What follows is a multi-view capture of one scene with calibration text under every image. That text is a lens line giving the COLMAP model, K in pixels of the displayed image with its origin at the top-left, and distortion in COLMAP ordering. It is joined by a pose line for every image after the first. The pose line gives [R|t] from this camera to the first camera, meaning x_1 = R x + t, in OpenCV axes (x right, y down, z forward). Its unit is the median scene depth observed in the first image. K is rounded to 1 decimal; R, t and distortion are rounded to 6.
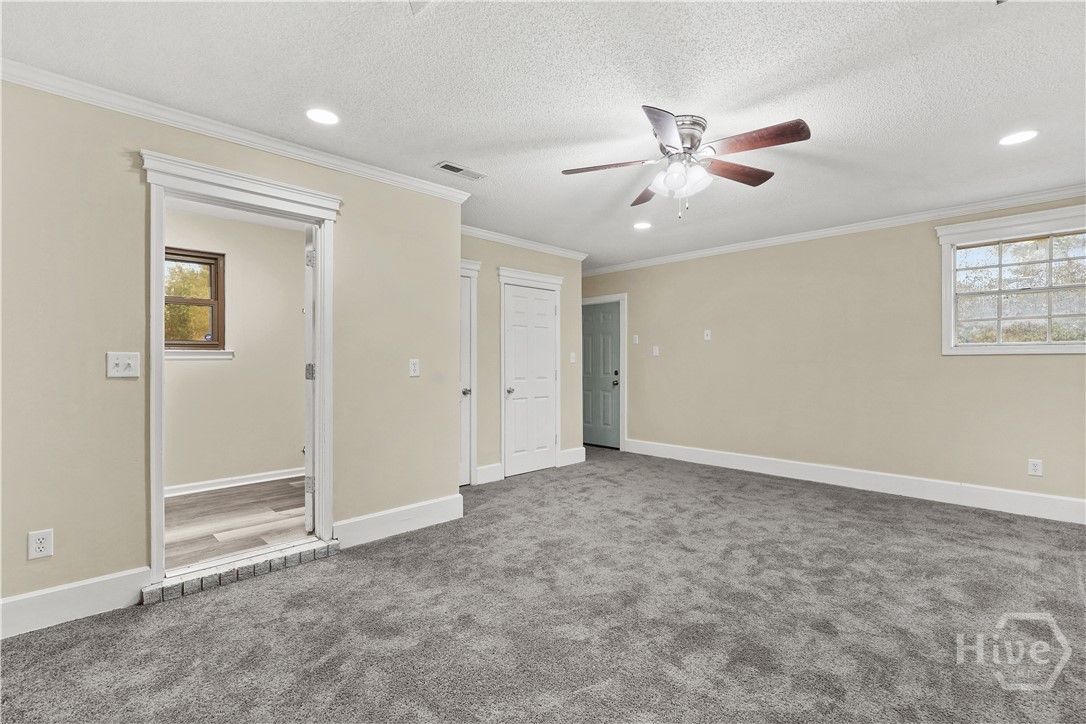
lens RADIAL K [[483.8, 0, 536.7], [0, 483.8, 361.0], [0, 0, 1]] dist [-0.008636, 0.005745]
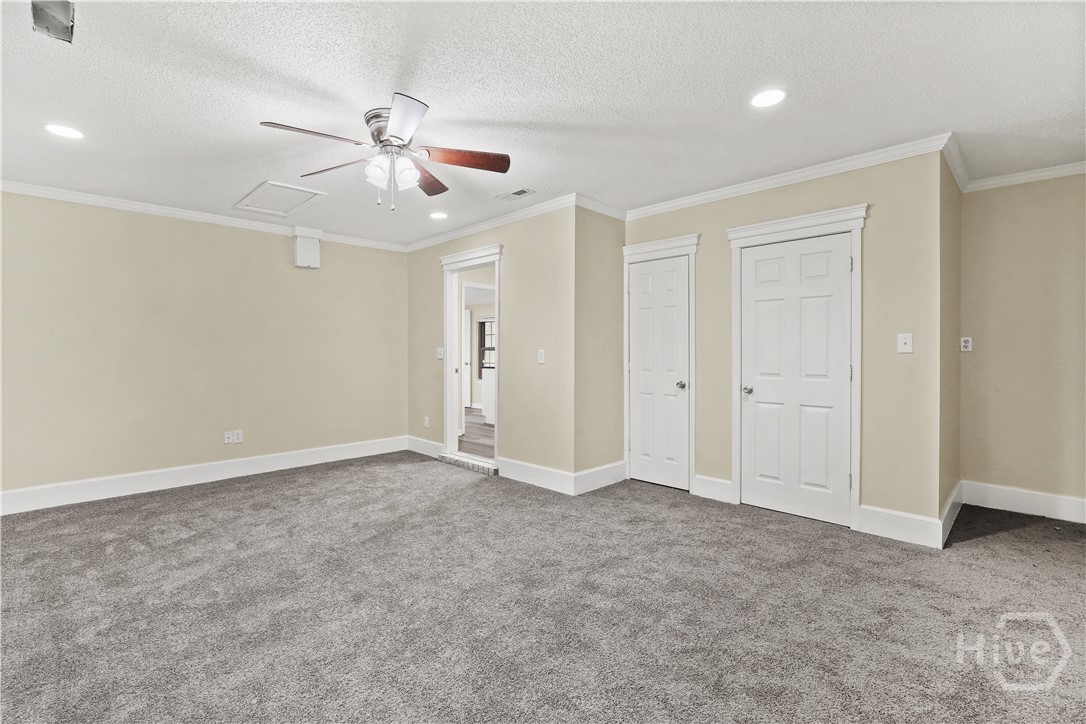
lens RADIAL K [[483.8, 0, 536.7], [0, 483.8, 361.0], [0, 0, 1]] dist [-0.008636, 0.005745]
pose [[0.030230, 0.015622, -0.999421, 0.685433], [0.005097, 0.999862, 0.015783, 0.003019], [0.999530, -0.005571, 0.030146, 0.659696]]
